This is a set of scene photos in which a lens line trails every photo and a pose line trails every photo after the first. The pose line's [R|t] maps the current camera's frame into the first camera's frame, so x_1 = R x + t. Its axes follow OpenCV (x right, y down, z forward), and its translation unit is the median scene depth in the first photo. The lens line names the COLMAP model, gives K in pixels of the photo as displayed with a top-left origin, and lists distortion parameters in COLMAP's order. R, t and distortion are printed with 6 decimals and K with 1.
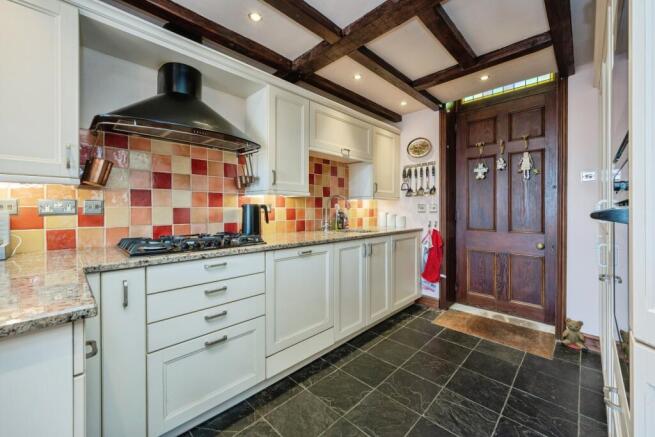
lens RADIAL K [[263.3, 0, 328.5], [0, 263.3, 208.8], [0, 0, 1]] dist [0.000416, -0.000036]
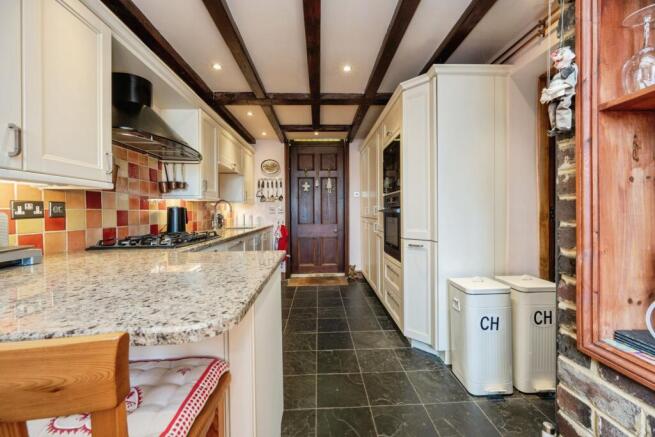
lens RADIAL K [[259.0, 0, 328.9], [0, 259.0, 216.0], [0, 0, 1]] dist [0.001158, 0.000162]
pose [[0.686639, -0.022773, 0.726642, -0.496996], [0.013745, 0.999737, 0.018344, 0.006878], [-0.726868, -0.002608, 0.686772, -0.181781]]
